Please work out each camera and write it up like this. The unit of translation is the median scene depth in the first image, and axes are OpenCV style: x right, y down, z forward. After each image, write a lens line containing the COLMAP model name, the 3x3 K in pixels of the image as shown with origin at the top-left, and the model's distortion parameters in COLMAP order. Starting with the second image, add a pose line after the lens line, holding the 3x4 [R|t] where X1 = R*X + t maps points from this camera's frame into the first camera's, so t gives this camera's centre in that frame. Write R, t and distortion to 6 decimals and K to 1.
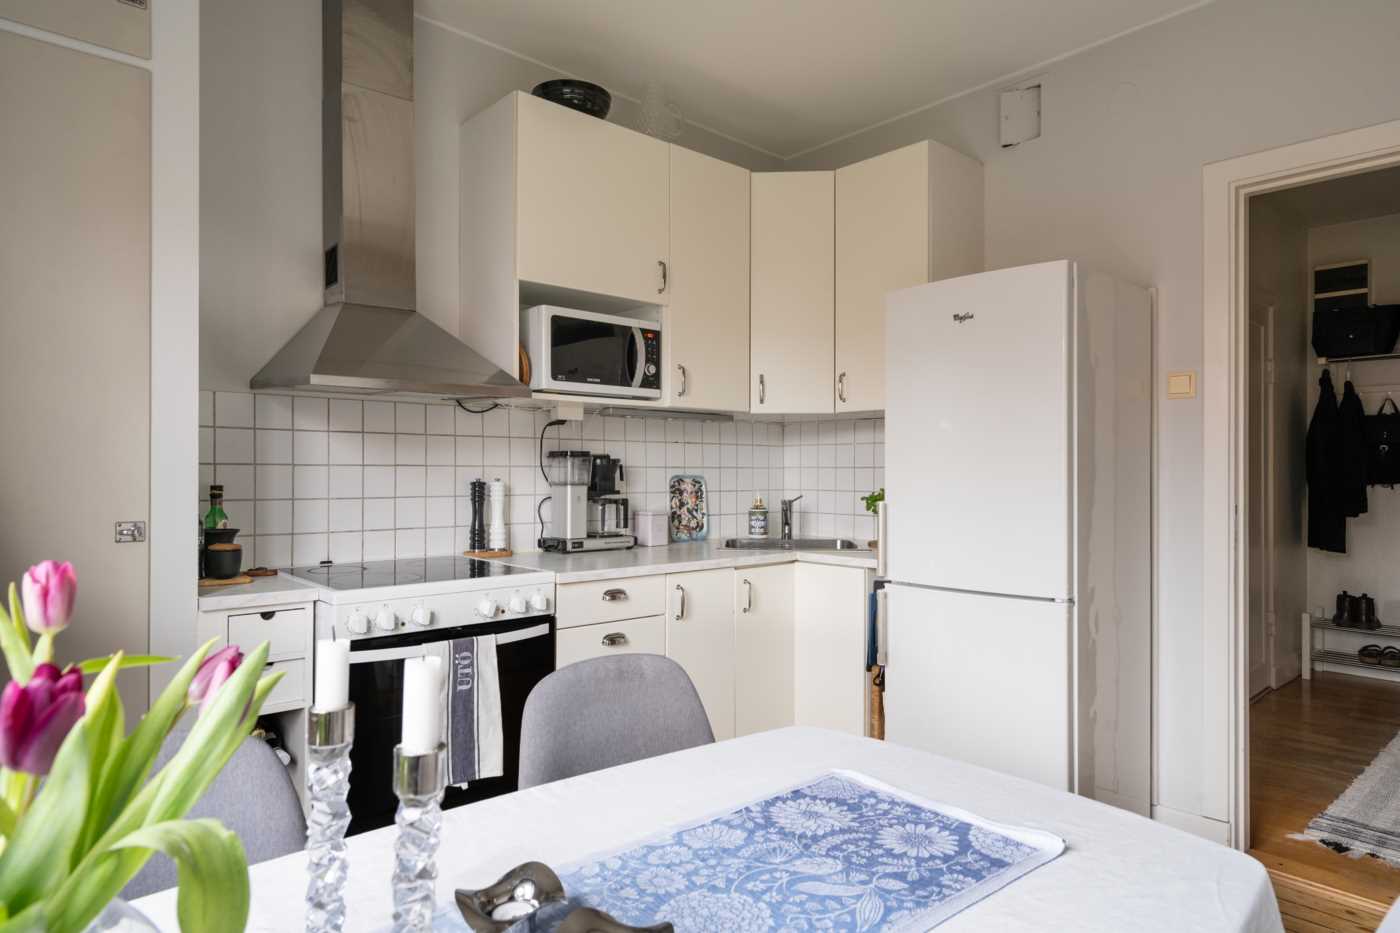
lens RADIAL K [[834.4, 0, 701.0], [0, 834.4, 469.8], [0, 0, 1]] dist [0.005458, 0.009579]
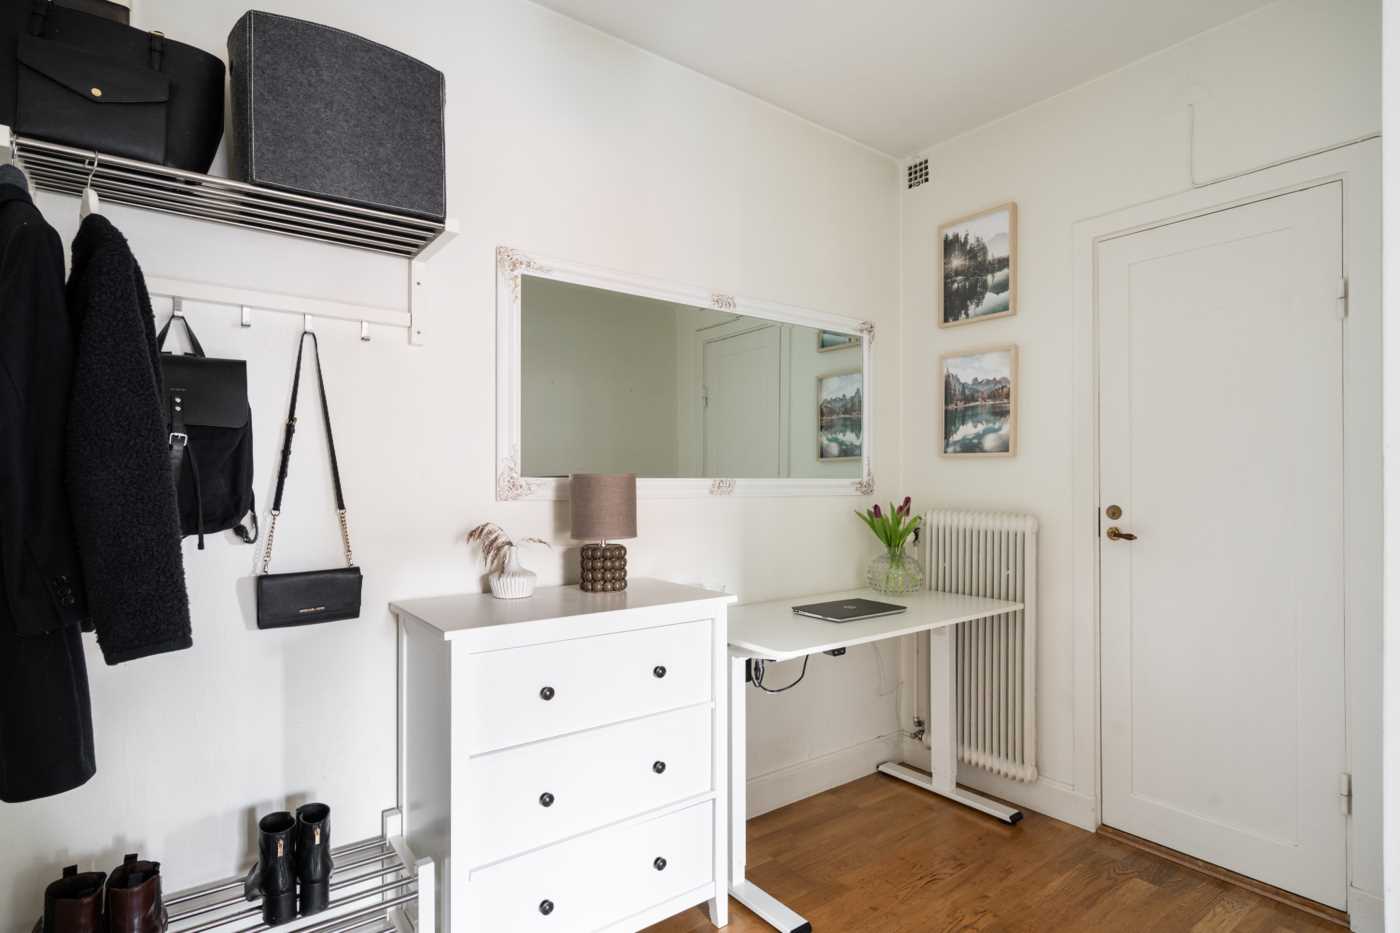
lens RADIAL K [[677.7, 0, 656.5], [0, 677.7, 483.0], [0, 0, 1]] dist [-0.001190, 0.001091]
pose [[0.101729, -0.000474, 0.994812, 0.850535], [0.001823, 0.999998, 0.000290, -0.010586], [-0.994810, 0.001784, 0.101730, 1.205533]]
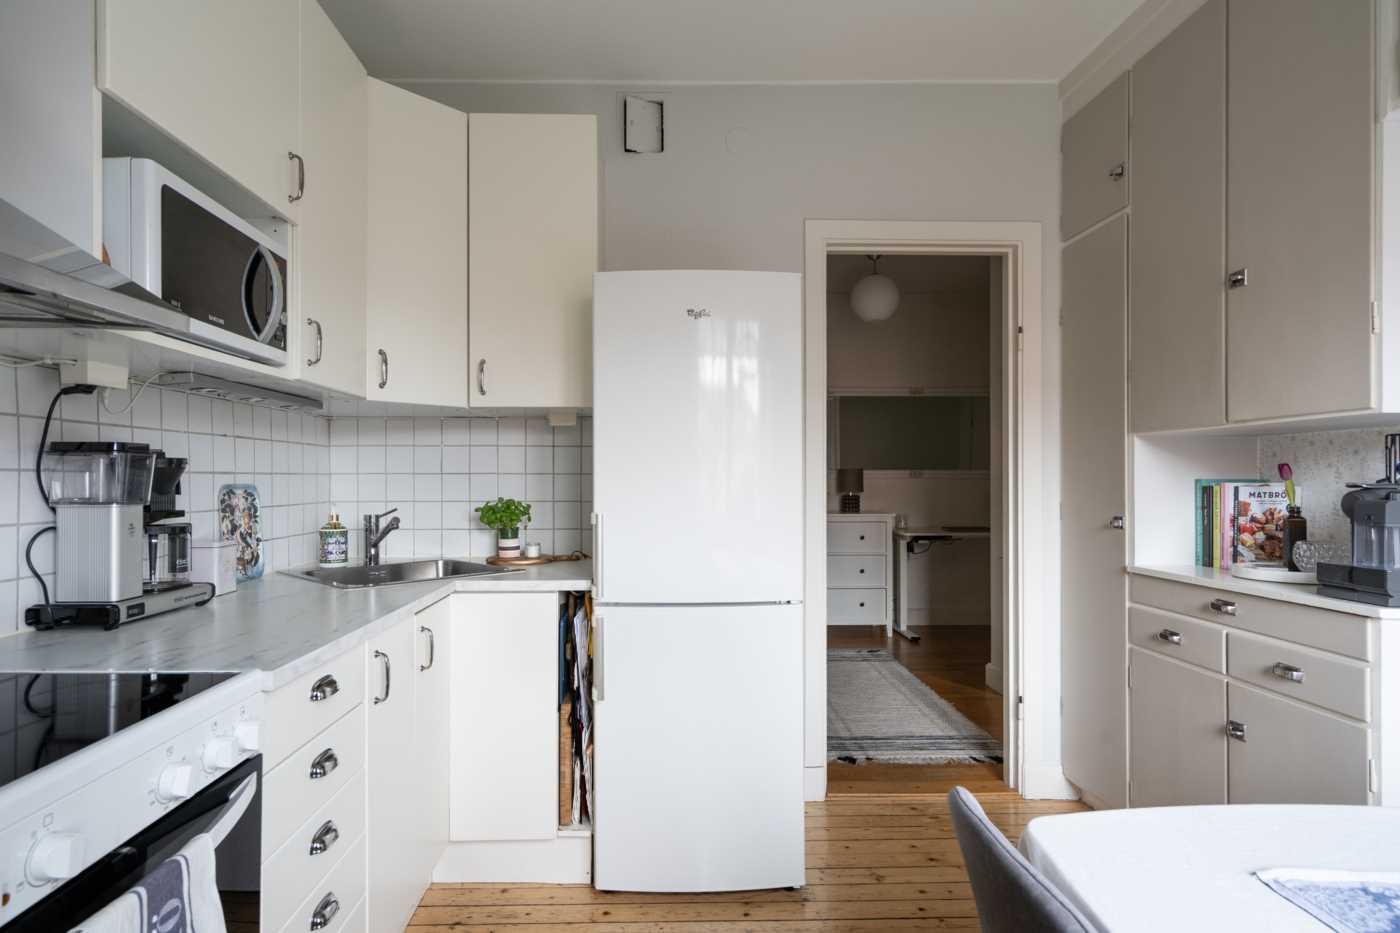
lens RADIAL K [[746.0, 0, 663.4], [0, 746.0, 478.2], [0, 0, 1]] dist [0.000592, 0.006829]
pose [[0.663706, -0.002520, 0.747989, -0.285520], [0.001787, 0.999997, 0.001783, 0.001016], [-0.747991, 0.000154, 0.663709, 0.395437]]
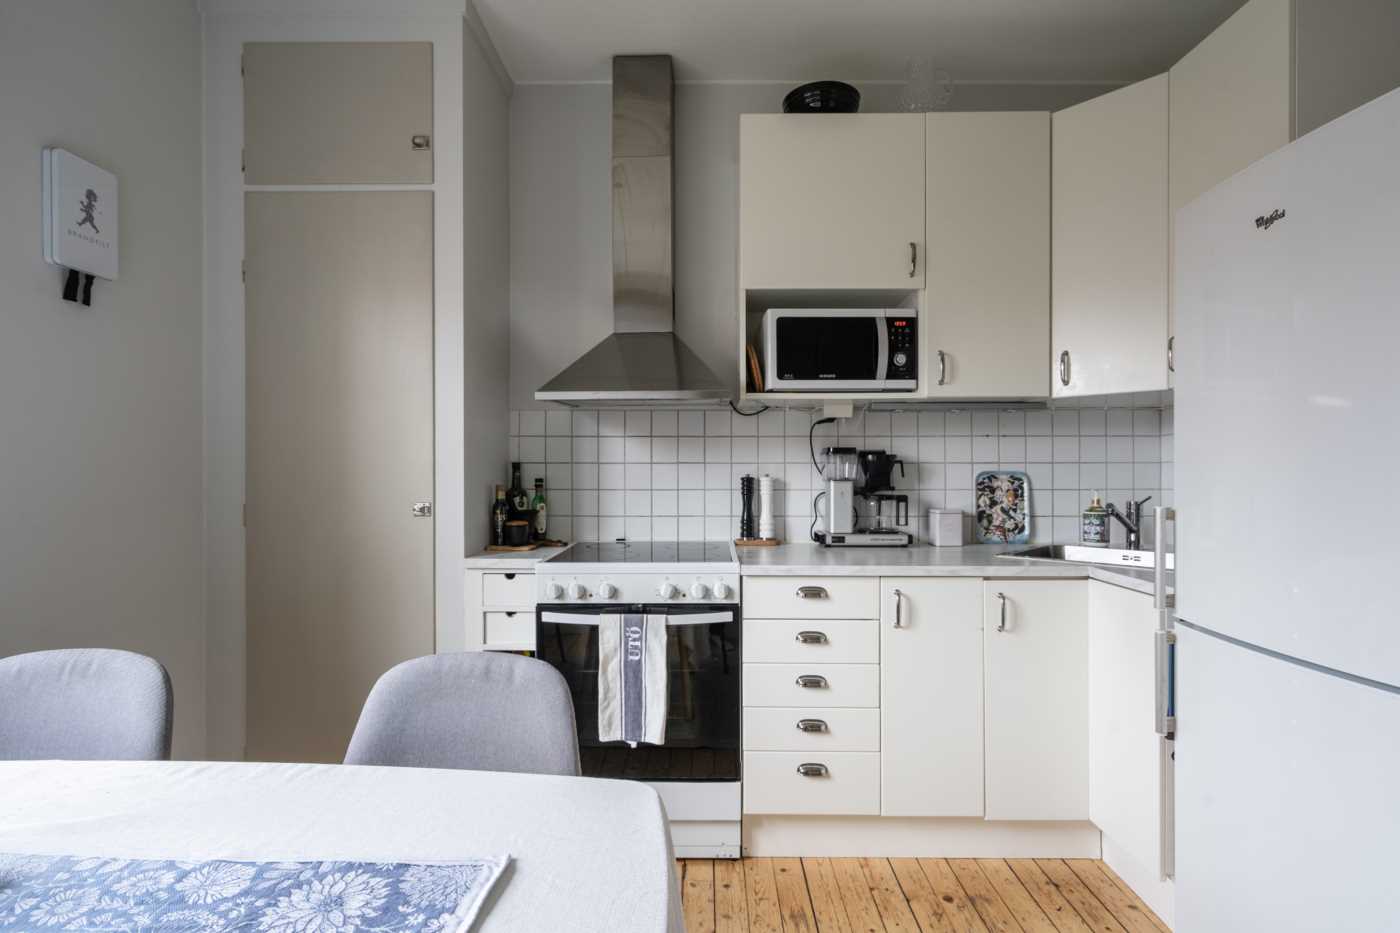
lens RADIAL K [[677.7, 0, 705.7], [0, 677.7, 472.5], [0, 0, 1]] dist [-0.001190, 0.001091]
pose [[0.735679, -0.000821, -0.677329, 0.290684], [0.003899, 0.999988, 0.003023, 0.004965], [0.677319, -0.004864, 0.735674, 0.278178]]
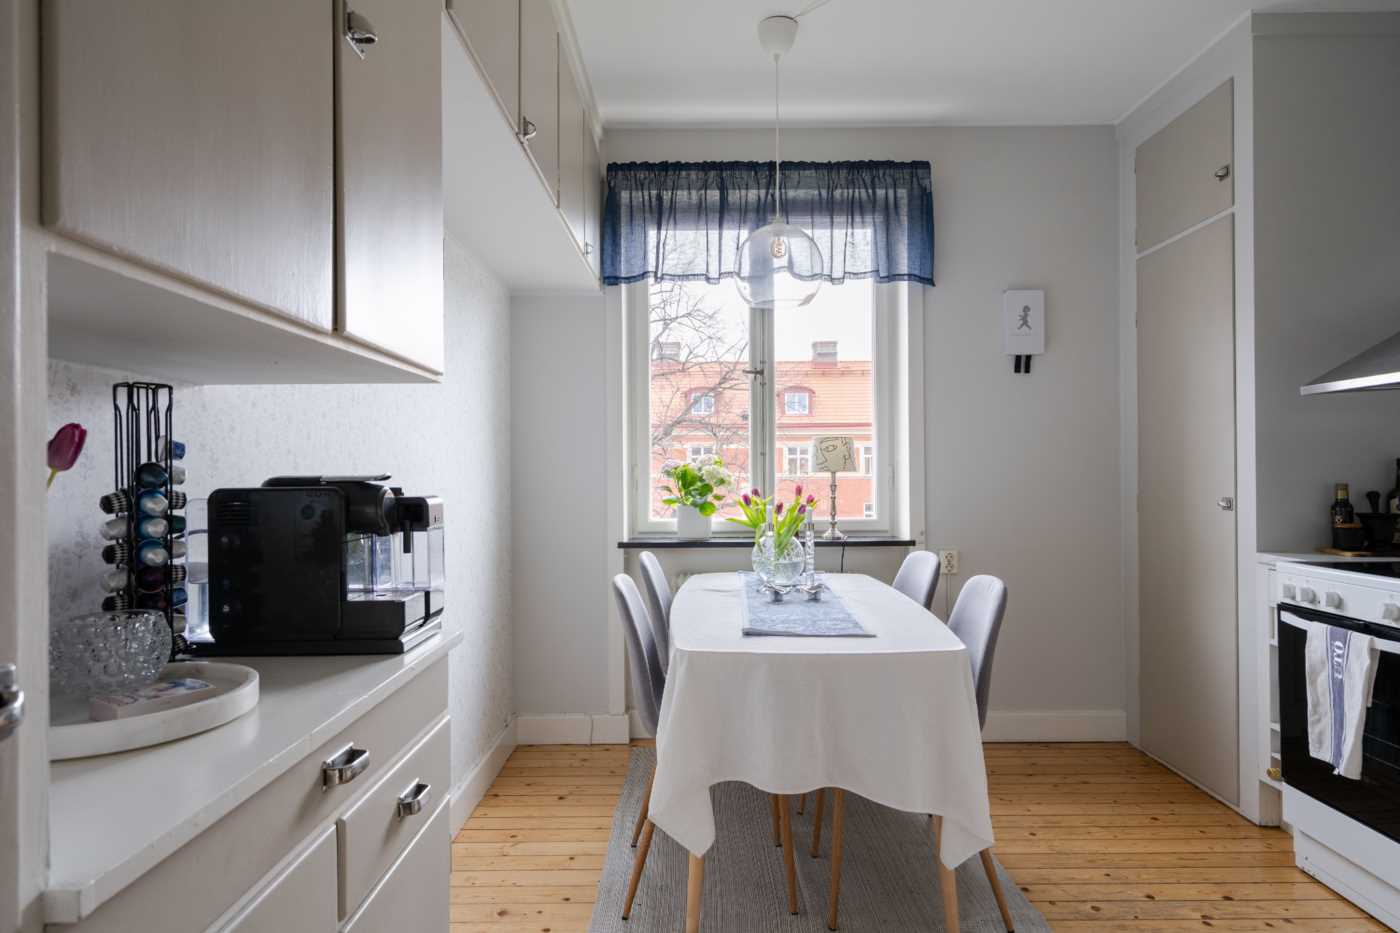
lens RADIAL K [[794.3, 0, 705.6], [0, 794.3, 469.5], [0, 0, 1]] dist [0.004660, 0.002856]
pose [[-0.671551, -0.000654, -0.740958, 0.679611], [0.005921, 0.999963, -0.006249, 0.006955], [0.740935, -0.008584, -0.671522, 0.769656]]
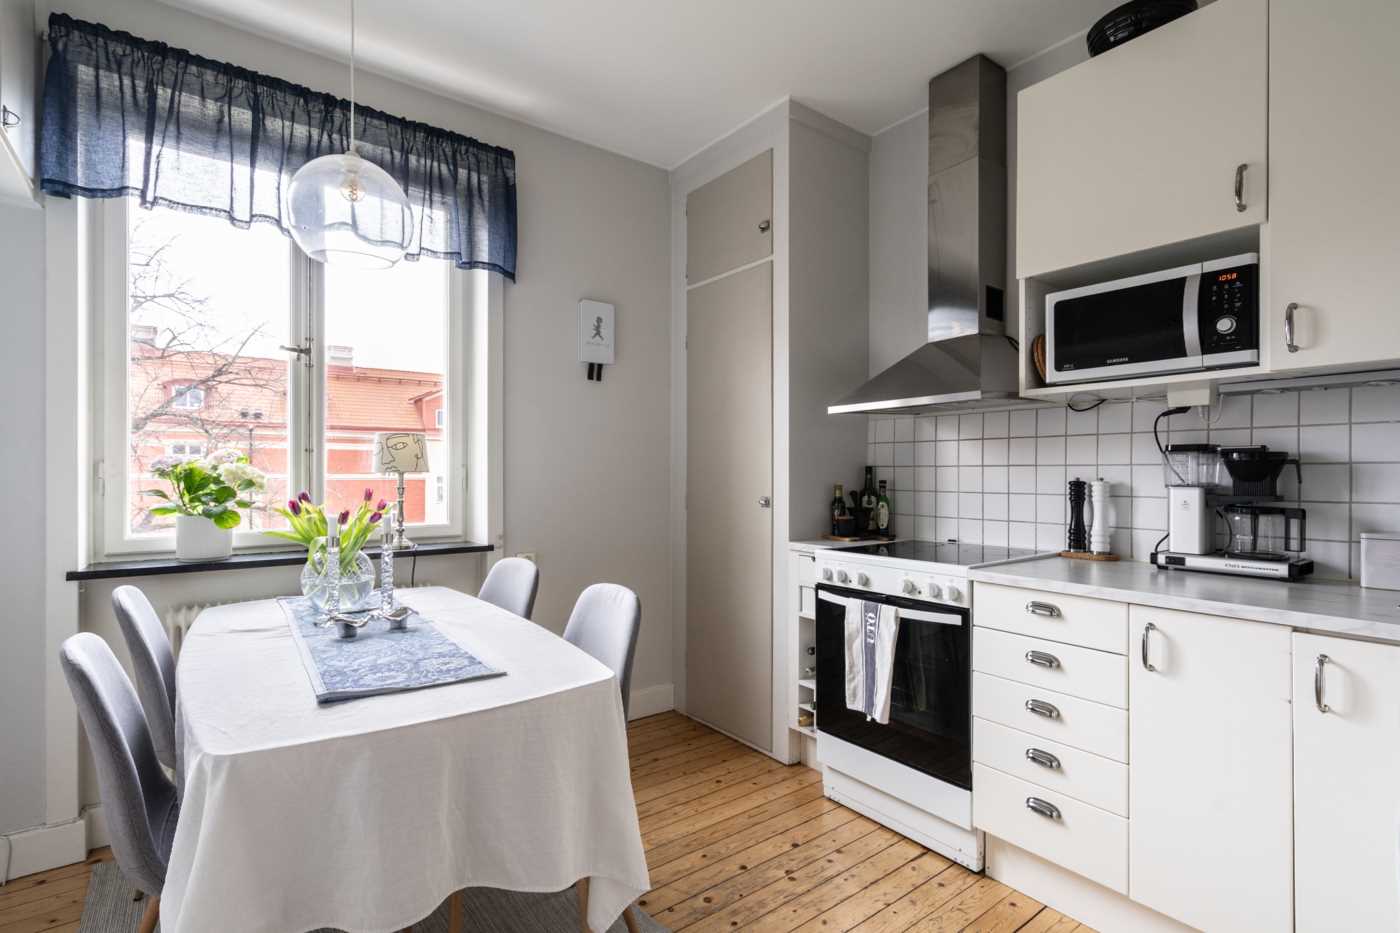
lens RADIAL K [[675.6, 0, 709.9], [0, 675.6, 473.7], [0, 0, 1]] dist [-0.004744, 0.003789]
pose [[-0.079011, -0.002327, -0.996871, 0.533679], [-0.000329, 0.999997, -0.002308, 0.007488], [0.996874, 0.000146, -0.079011, 0.595339]]
